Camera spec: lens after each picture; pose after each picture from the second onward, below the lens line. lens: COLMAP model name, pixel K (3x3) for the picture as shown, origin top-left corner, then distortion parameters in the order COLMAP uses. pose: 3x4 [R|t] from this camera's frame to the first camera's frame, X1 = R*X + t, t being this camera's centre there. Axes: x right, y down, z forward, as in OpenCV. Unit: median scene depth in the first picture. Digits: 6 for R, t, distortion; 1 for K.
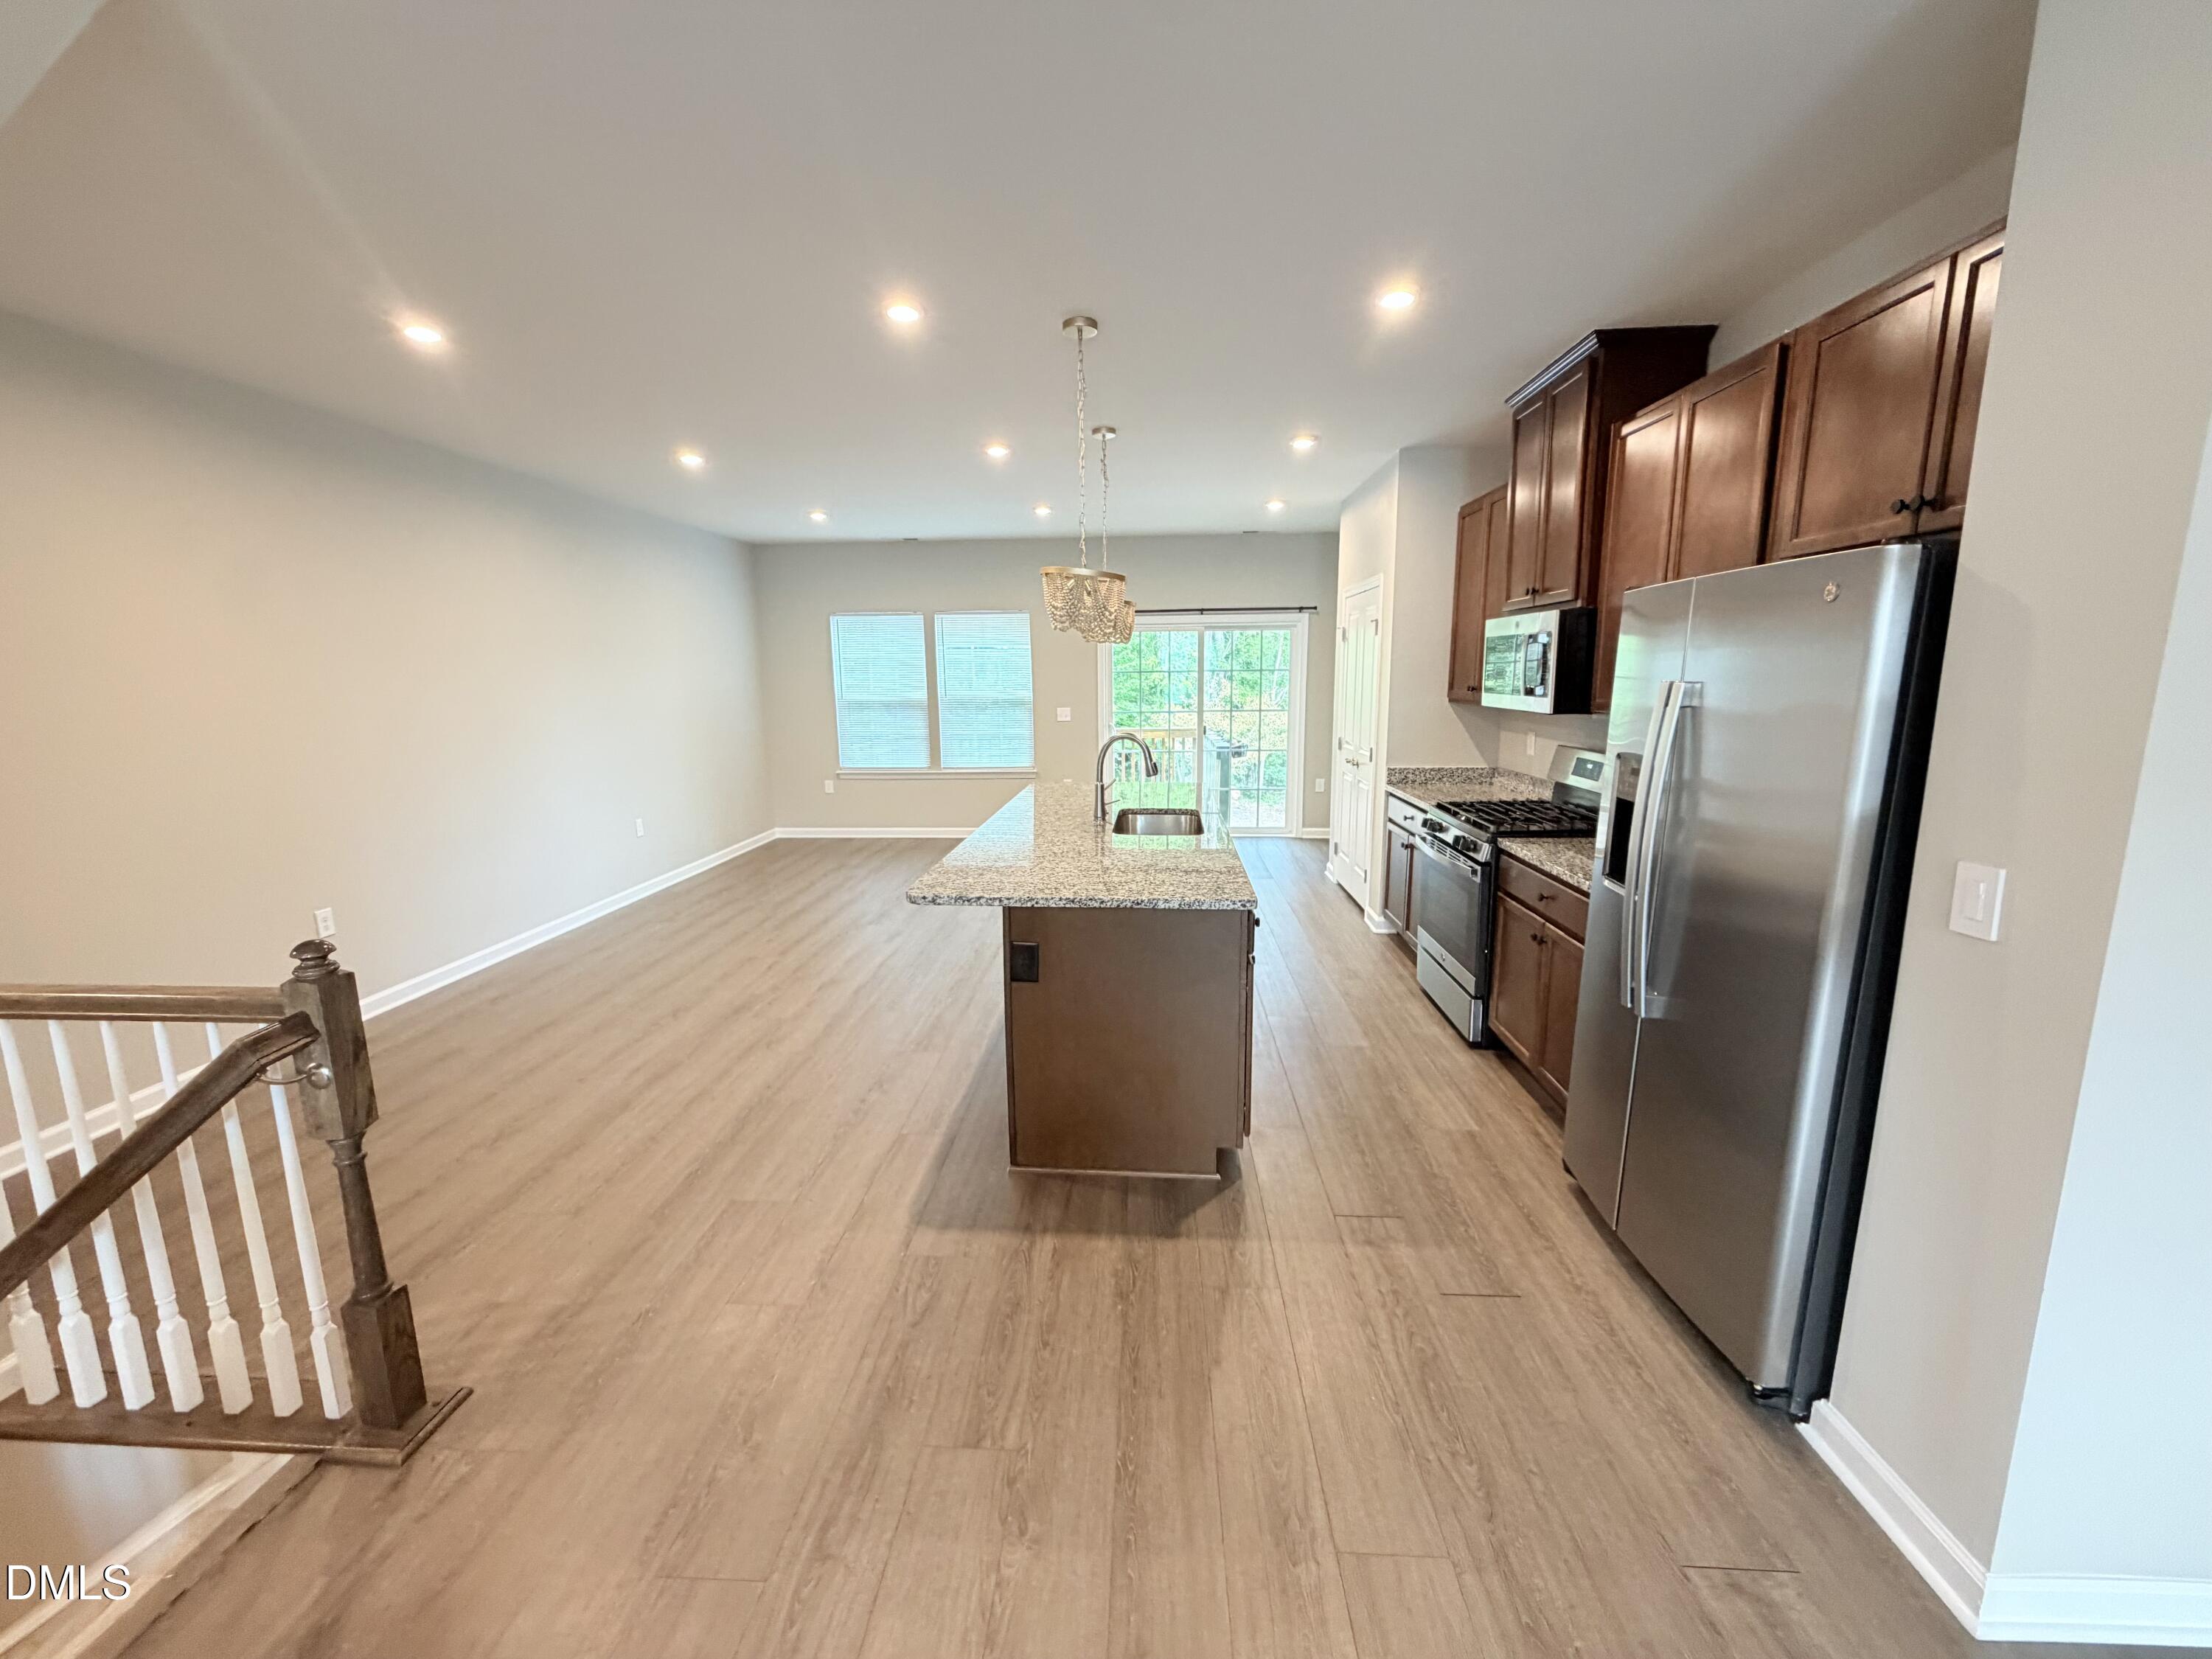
lens RADIAL K [[880.4, 0, 1101.6], [0, 880.4, 829.2], [0, 0, 1]] dist [0.000186, -0.000082]
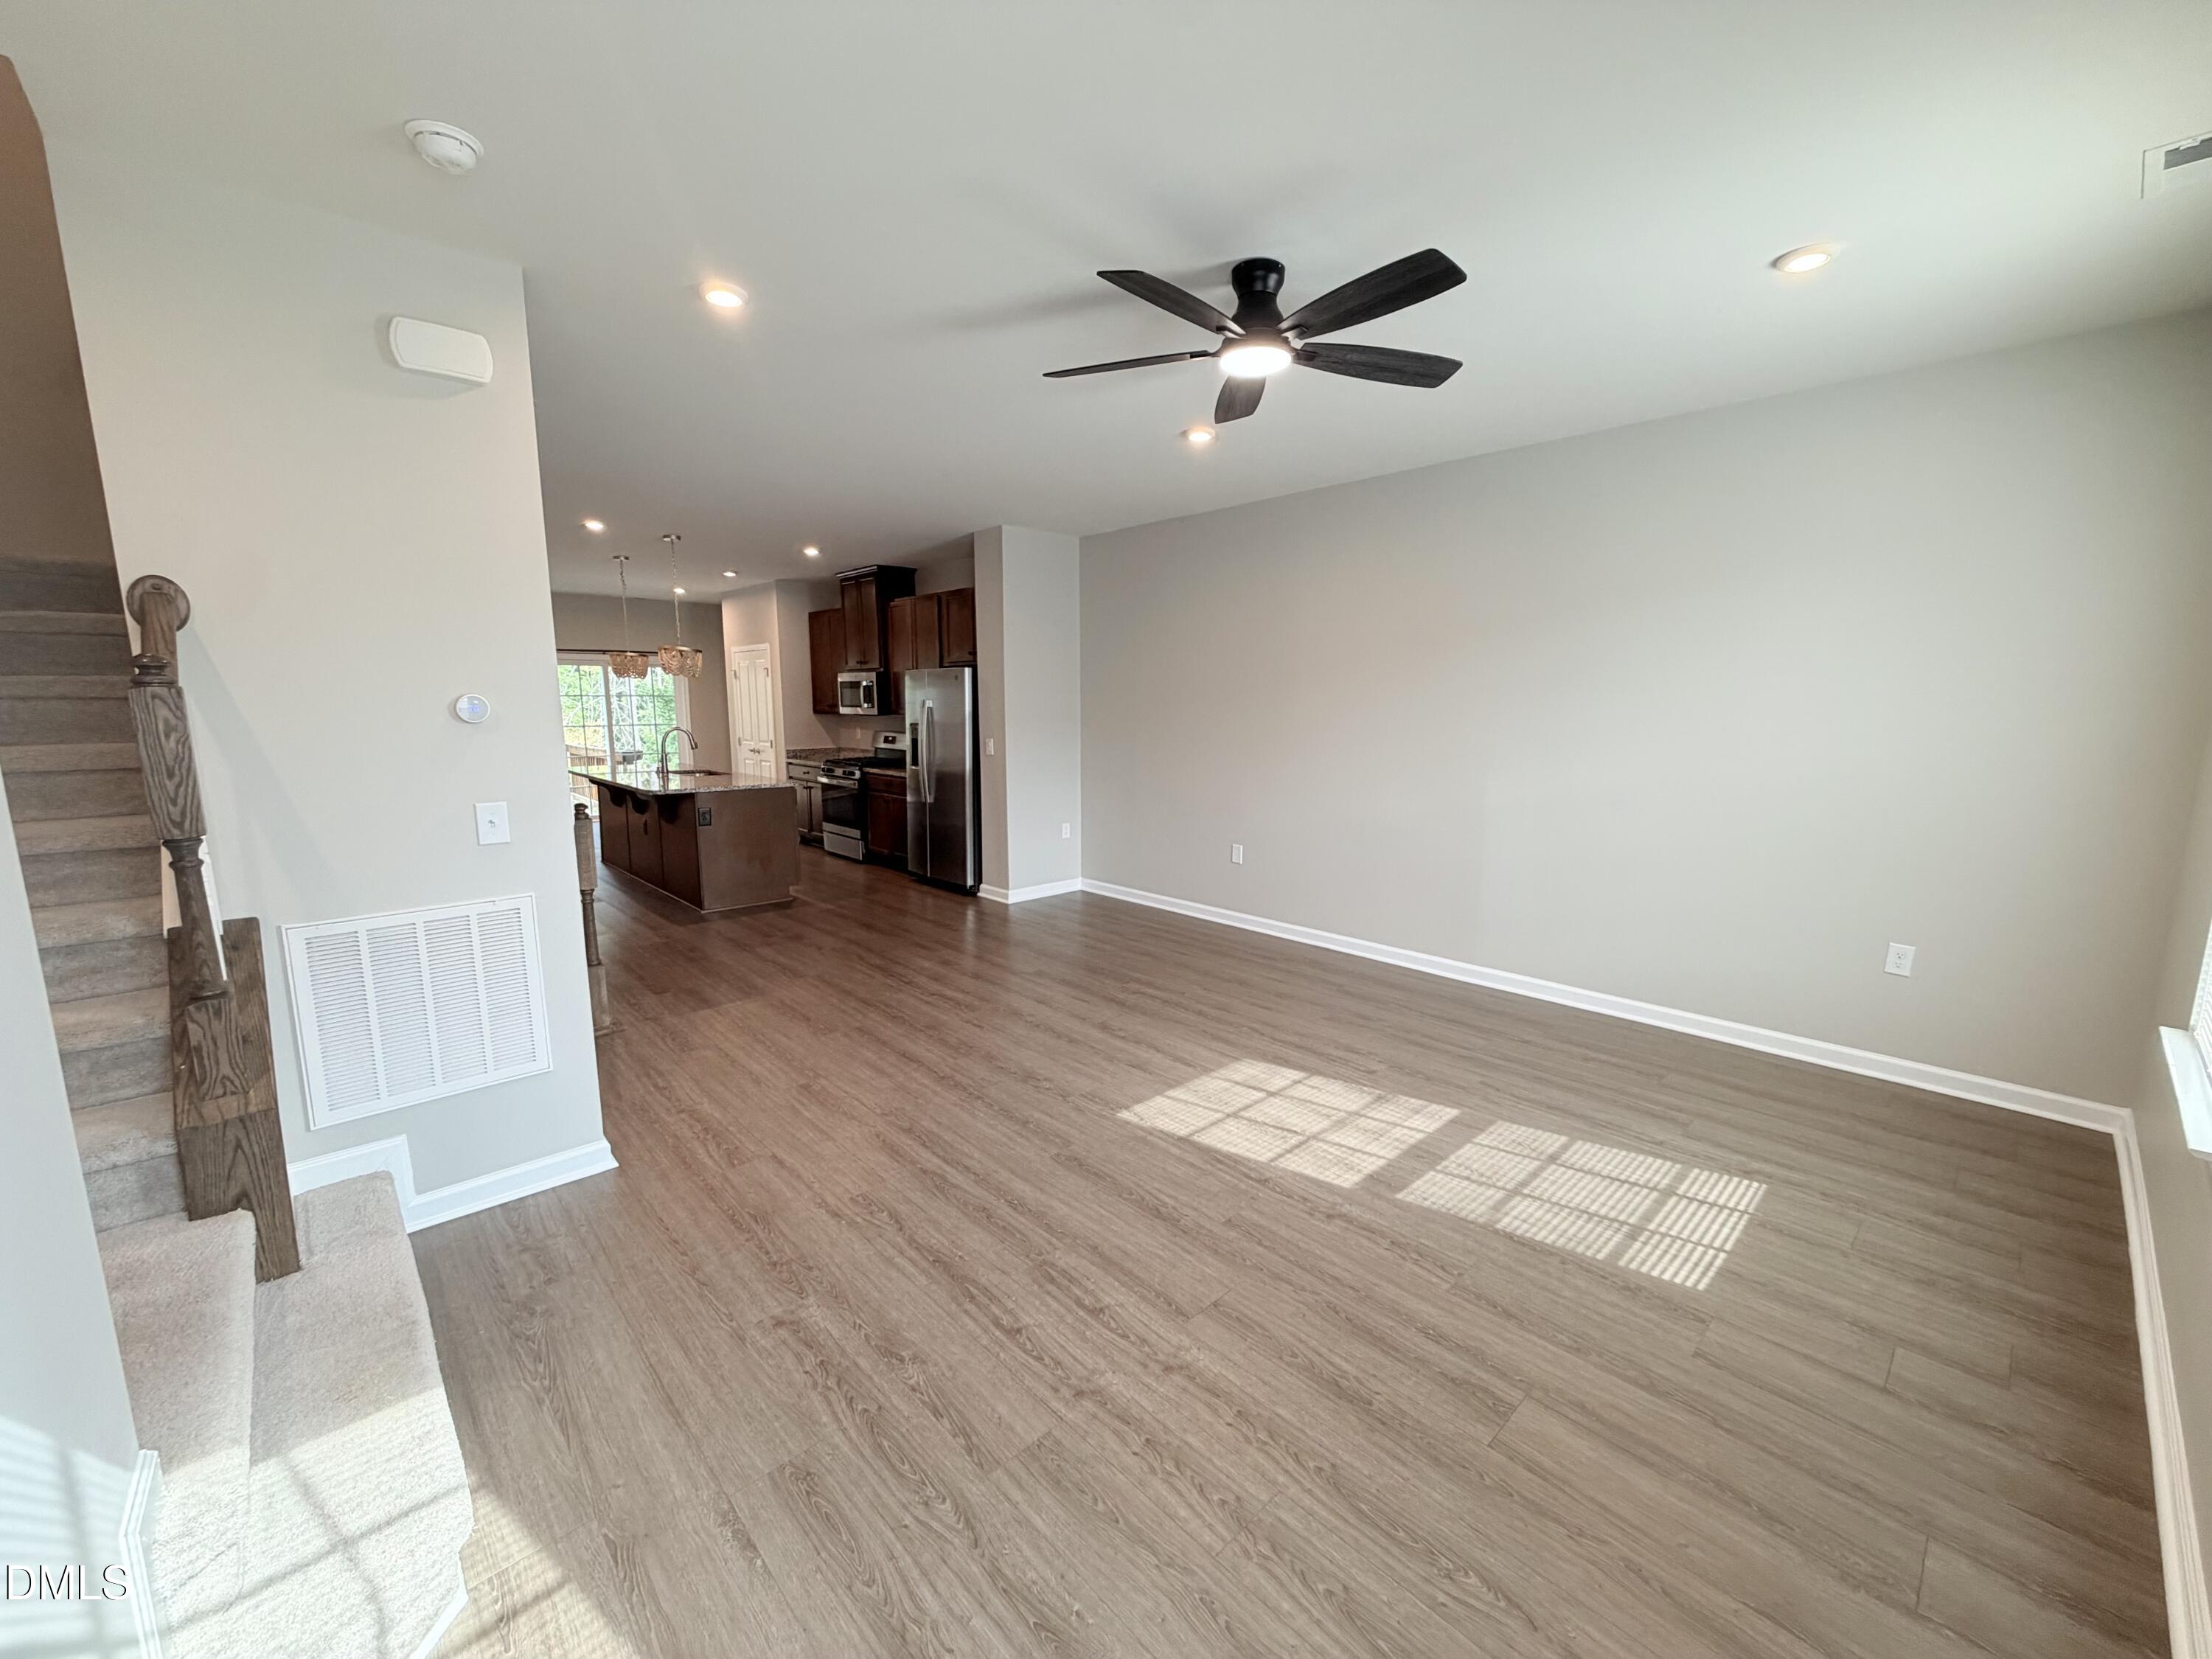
lens RADIAL K [[880.4, 0, 1110.2], [0, 880.4, 833.9], [0, 0, 1]] dist [0.000186, -0.000082]
pose [[0.689679, -0.110462, 0.715641, -0.701789], [0.125004, 0.991621, 0.032592, 0.167846], [-0.713244, 0.066980, 0.697708, -0.968490]]
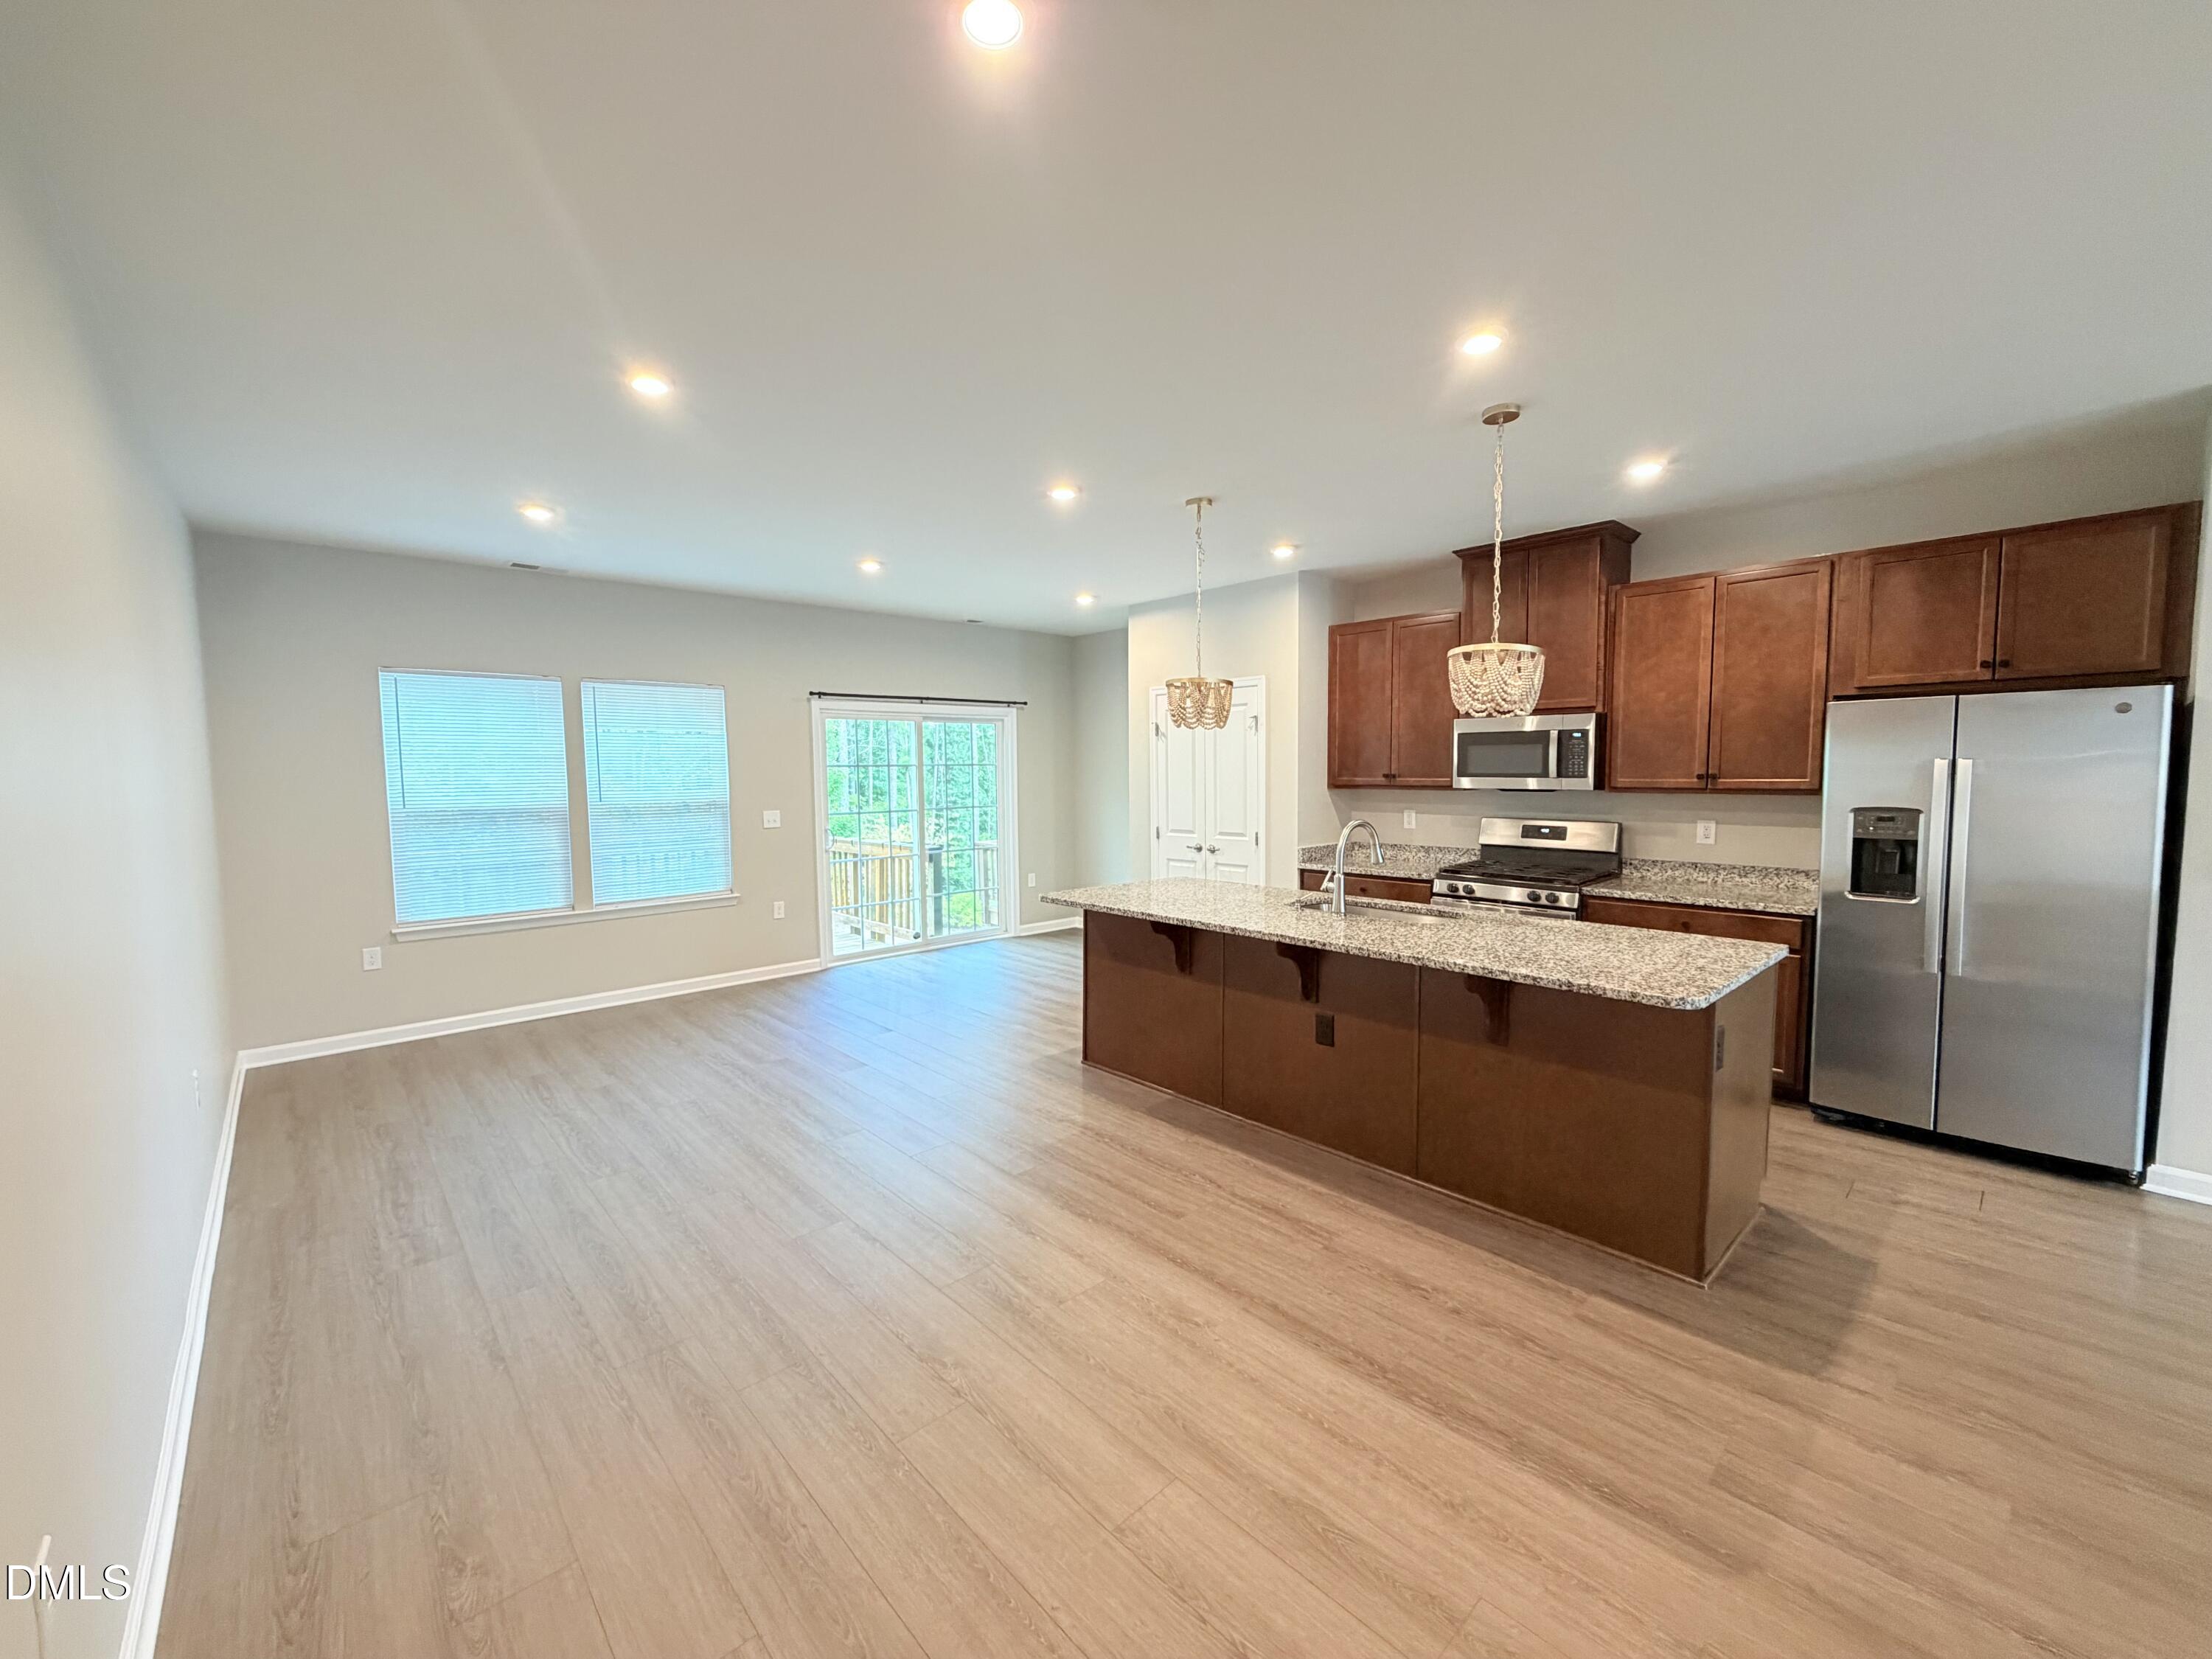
lens RADIAL K [[880.4, 0, 1100.4], [0, 880.4, 830.4], [0, 0, 1]] dist [0.000186, -0.000082]
pose [[0.696629, -0.047665, 0.715846, -0.821917], [0.129989, 0.989662, -0.060602, -0.074053], [-0.705557, 0.135269, 0.695623, 0.524291]]
